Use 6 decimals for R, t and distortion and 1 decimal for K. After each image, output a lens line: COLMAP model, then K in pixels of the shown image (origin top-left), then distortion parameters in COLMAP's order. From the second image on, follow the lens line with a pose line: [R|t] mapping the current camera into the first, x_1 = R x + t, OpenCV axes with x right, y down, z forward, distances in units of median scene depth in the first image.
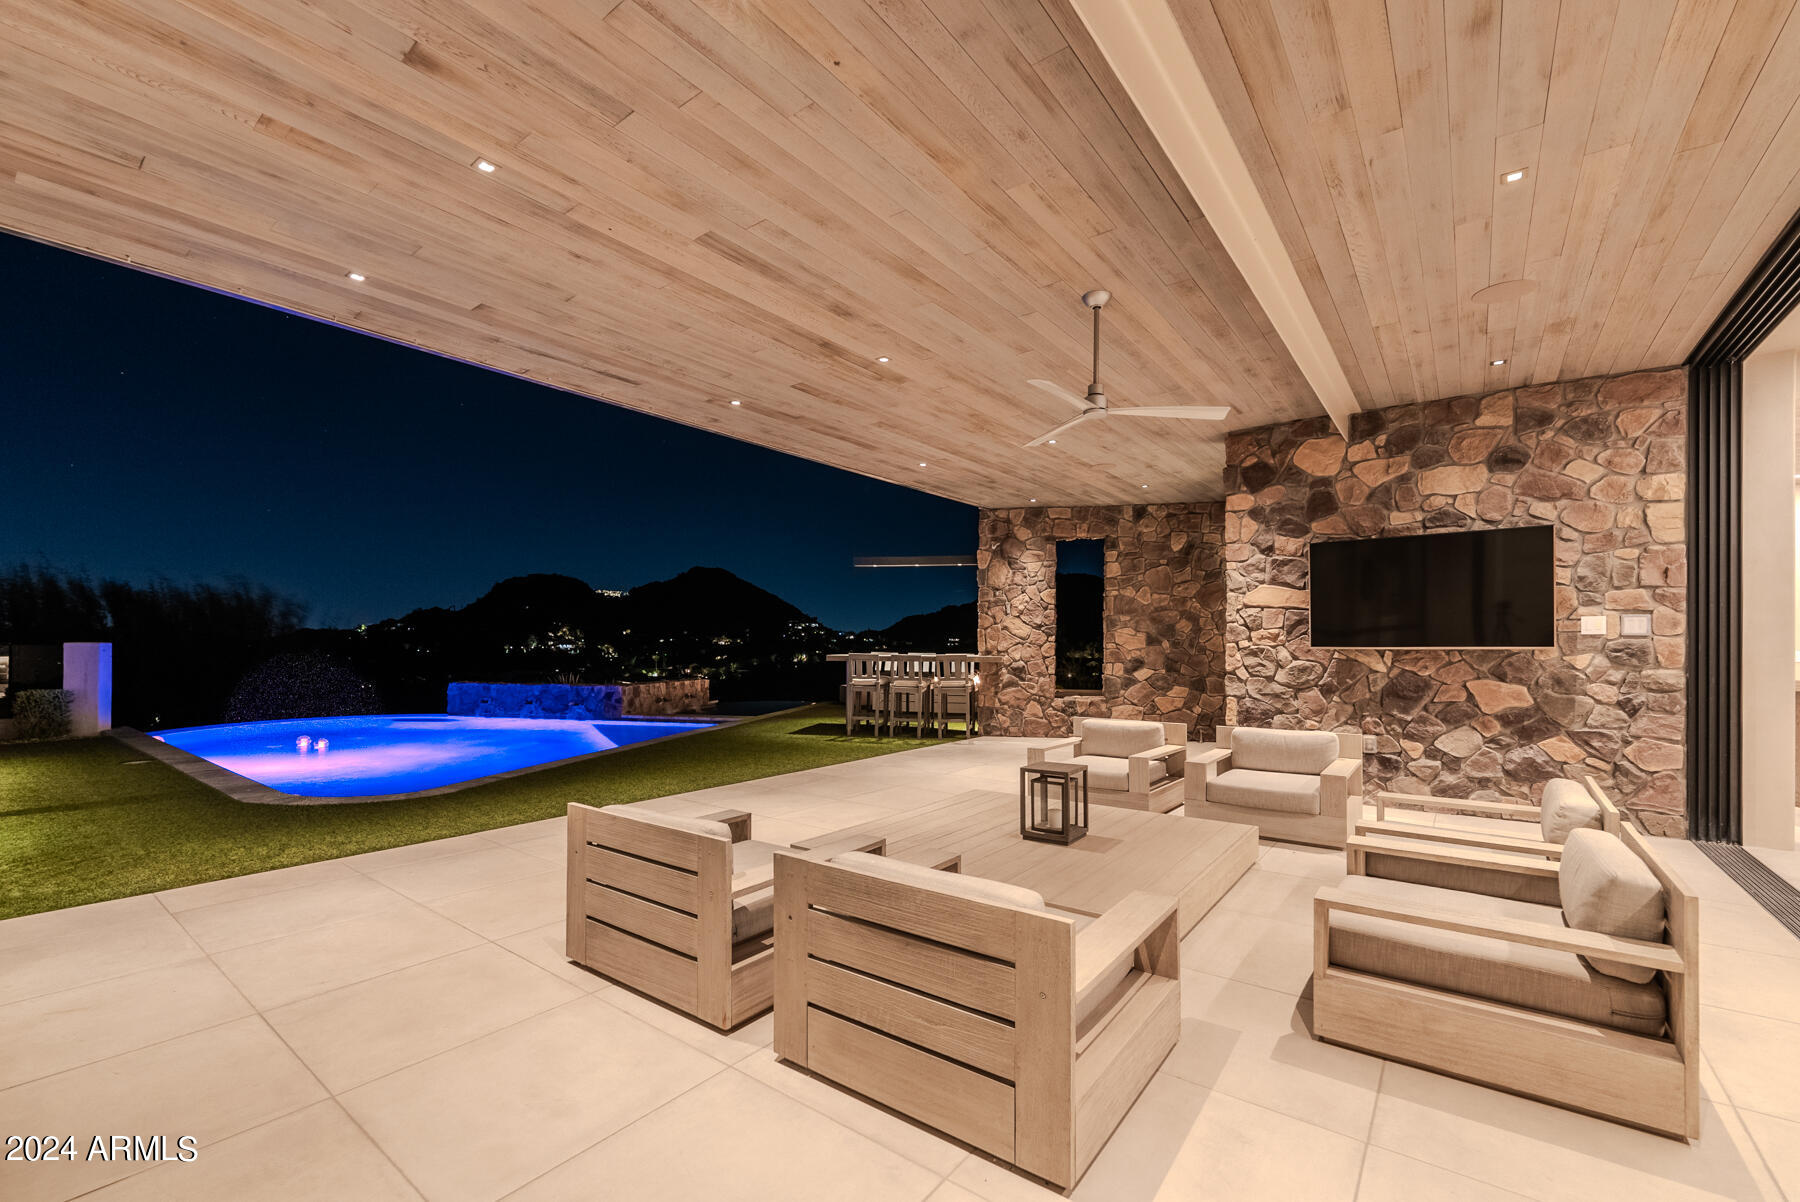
lens RADIAL K [[749.6, 0, 902.6], [0, 749.6, 631.3], [0, 0, 1]] dist [0.000764, 0.000021]
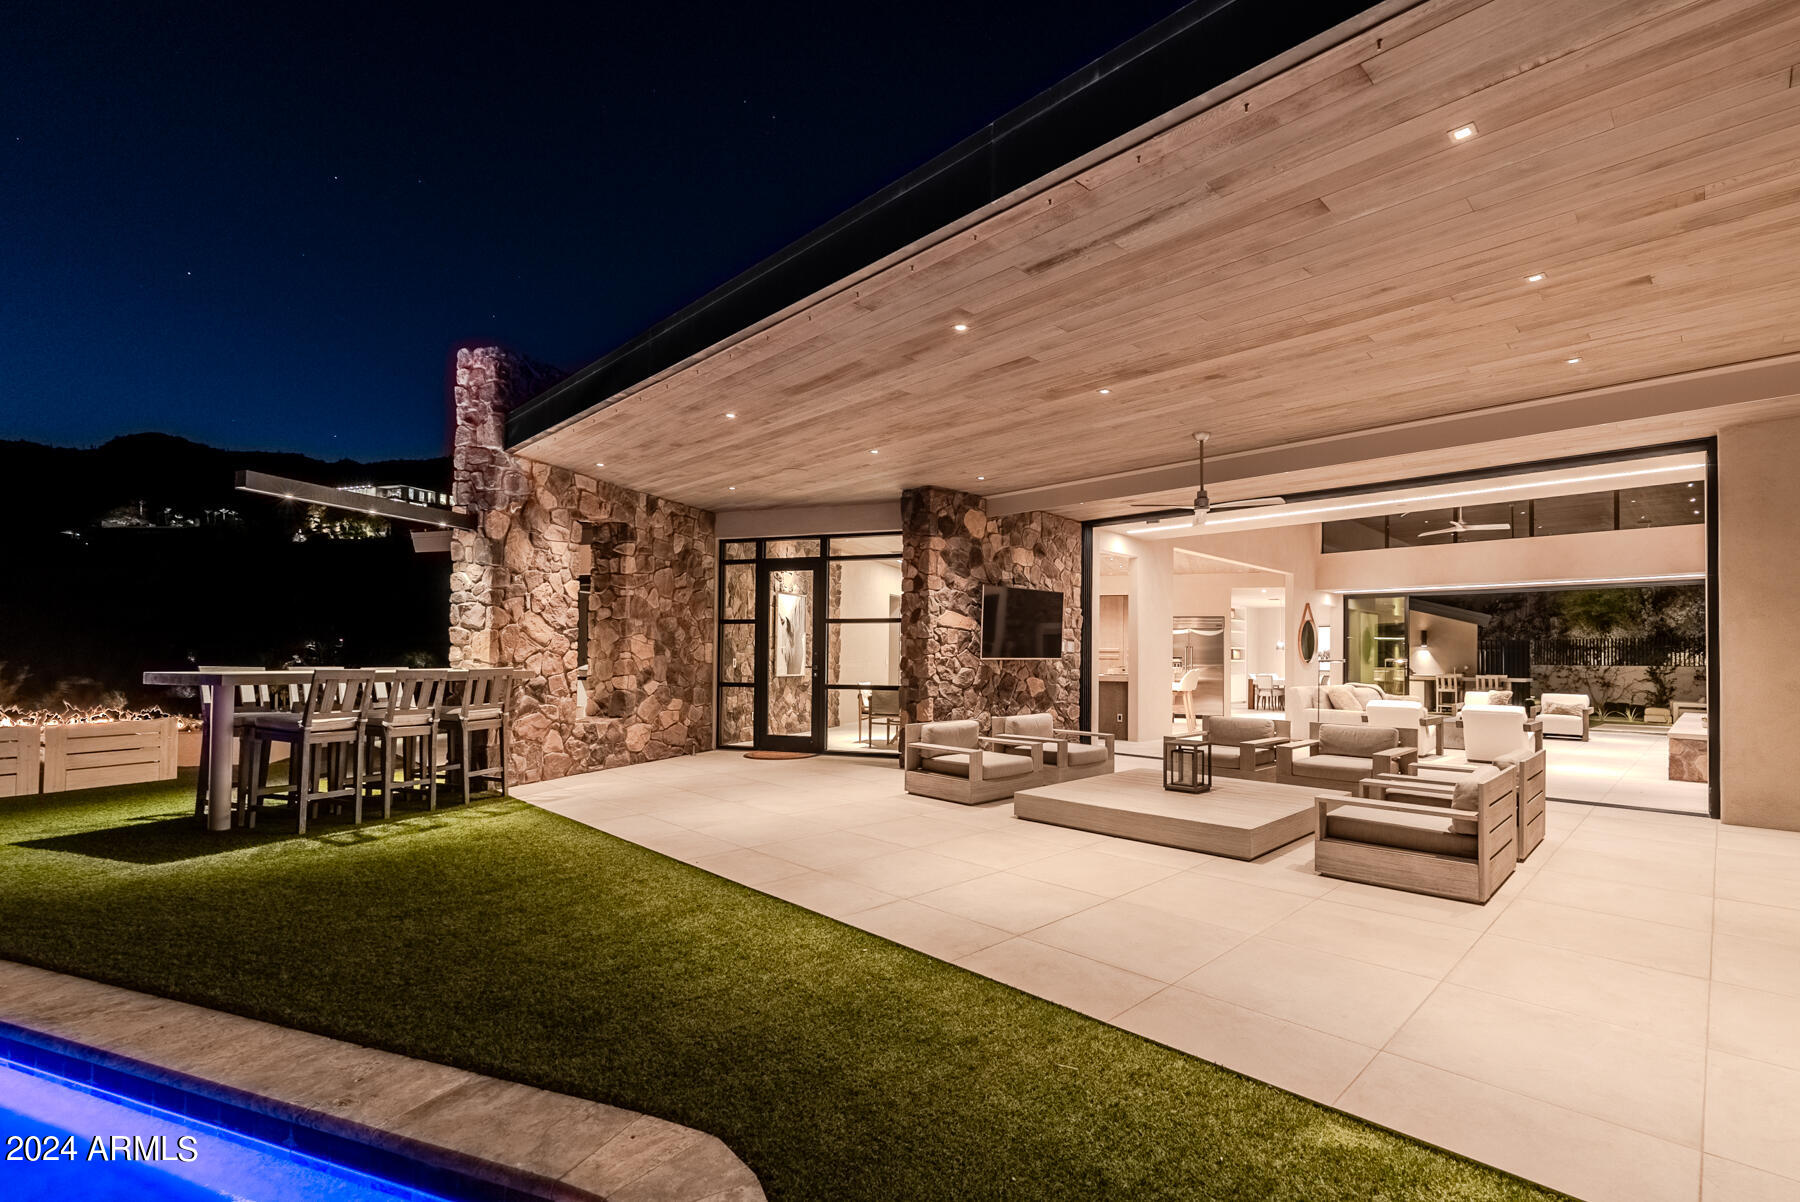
lens RADIAL K [[800.3, 0, 966.0], [0, 800.3, 638.8], [0, 0, 1]] dist [0.002429, 0.000116]
pose [[0.102392, 0.020796, 0.994527, -0.584208], [-0.025500, 0.999508, -0.018275, 0.008001], [-0.994417, -0.023489, 0.102871, 0.533528]]
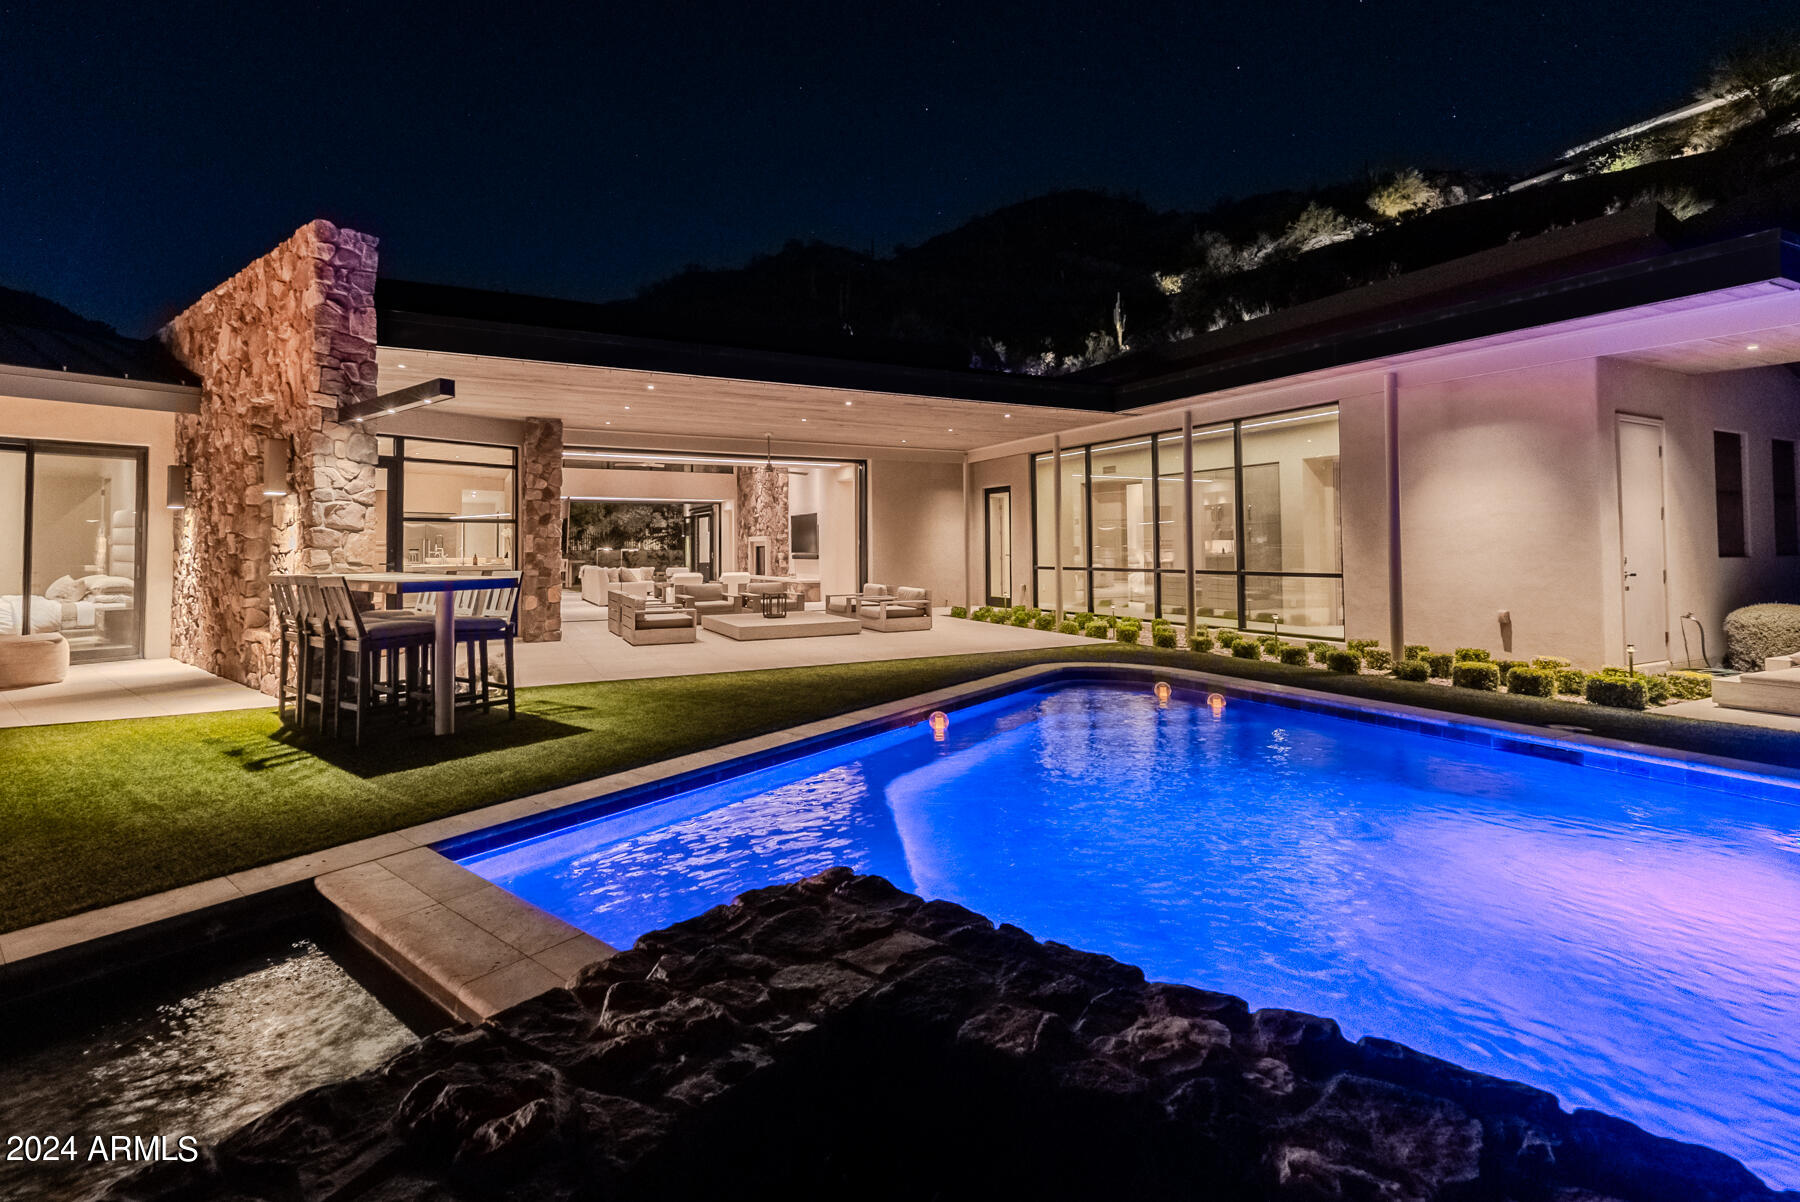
lens RADIAL K [[795.3, 0, 868.4], [0, 795.3, 523.5], [0, 0, 1]] dist [0.000249, 0.000003]
pose [[-0.901596, 0.013764, 0.432359, -0.595338], [-0.004757, 0.999118, -0.041728, 0.017790], [-0.432552, -0.039679, -0.900735, 1.496465]]
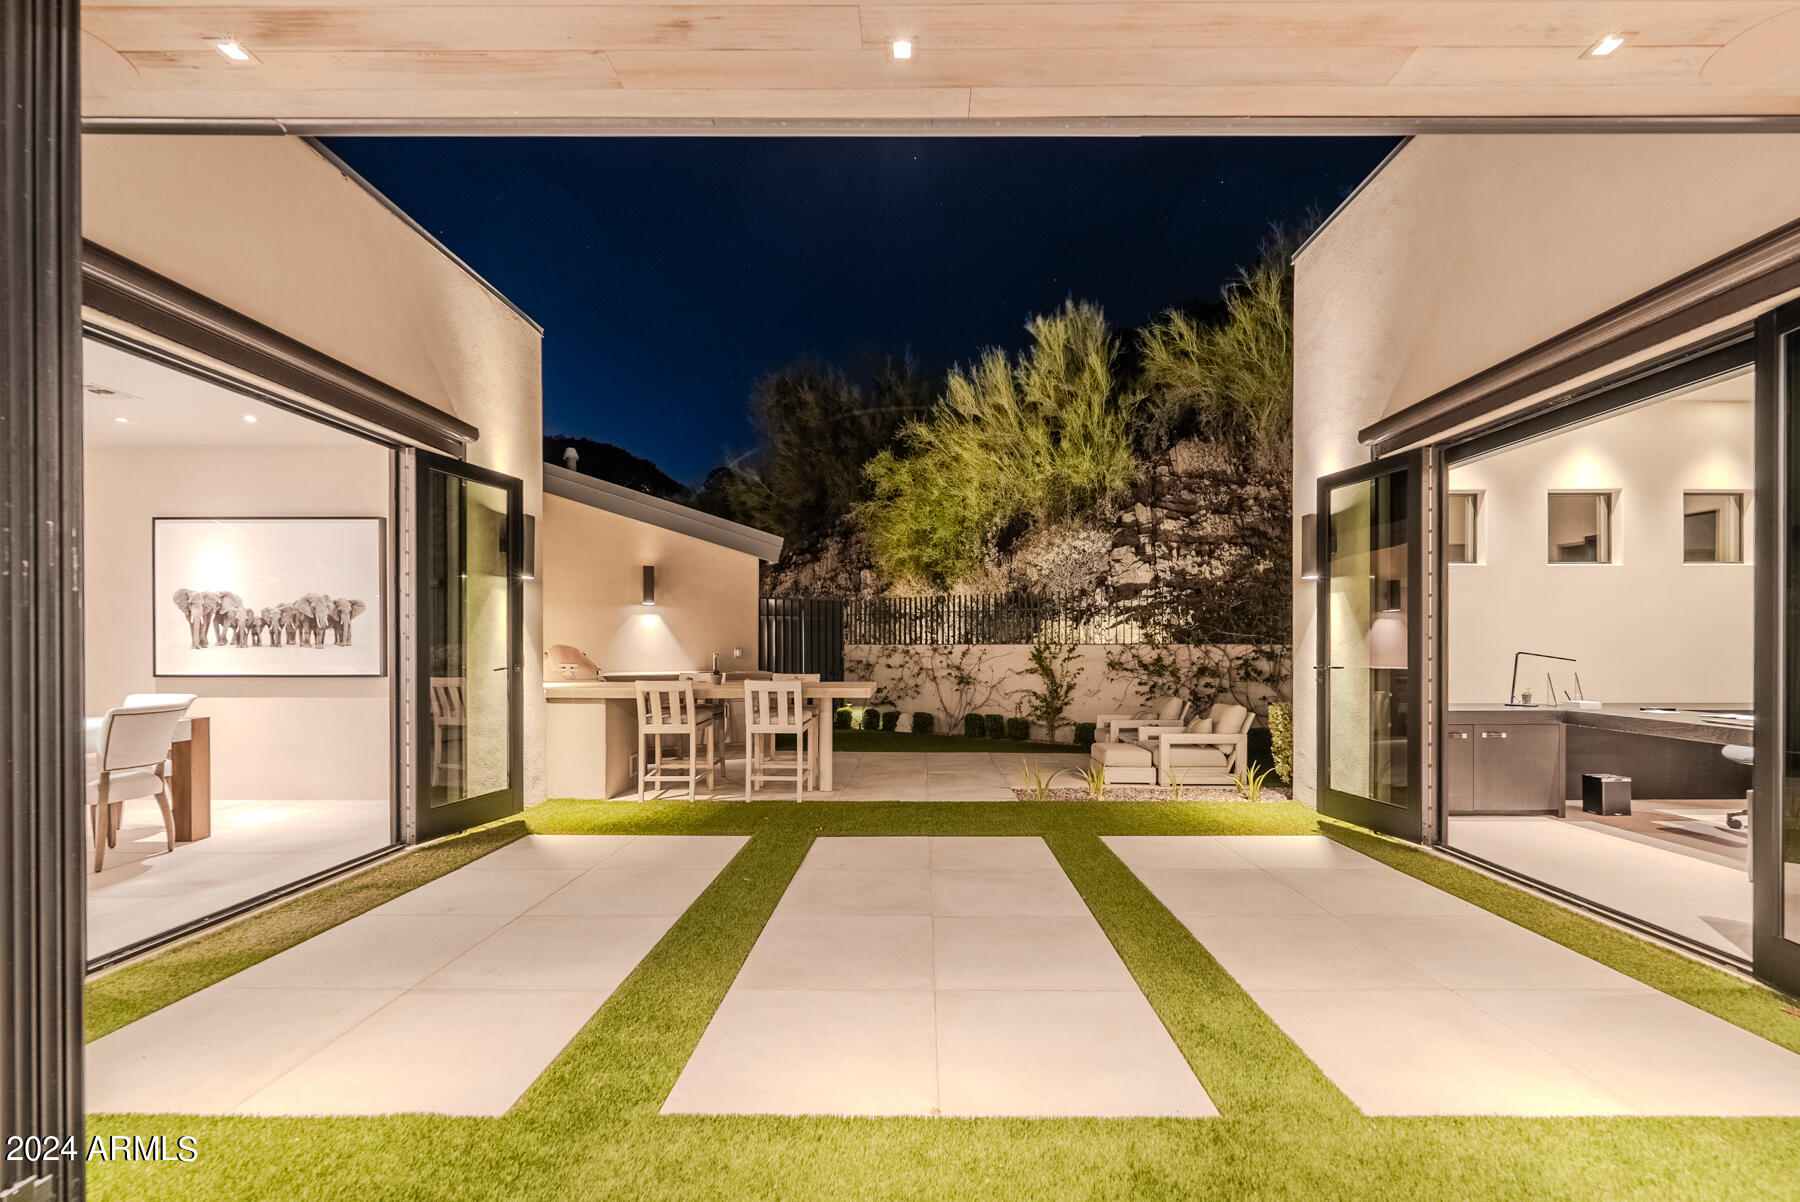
lens RADIAL K [[773.8, 0, 908.0], [0, 773.8, 645.0], [0, 0, 1]] dist [-0.000378, -0.000054]
pose [[-0.596061, -0.004354, 0.802927, 1.032148], [-0.012245, 0.999918, -0.003668, 0.001847], [-0.802846, -0.012018, -0.596066, -0.300657]]
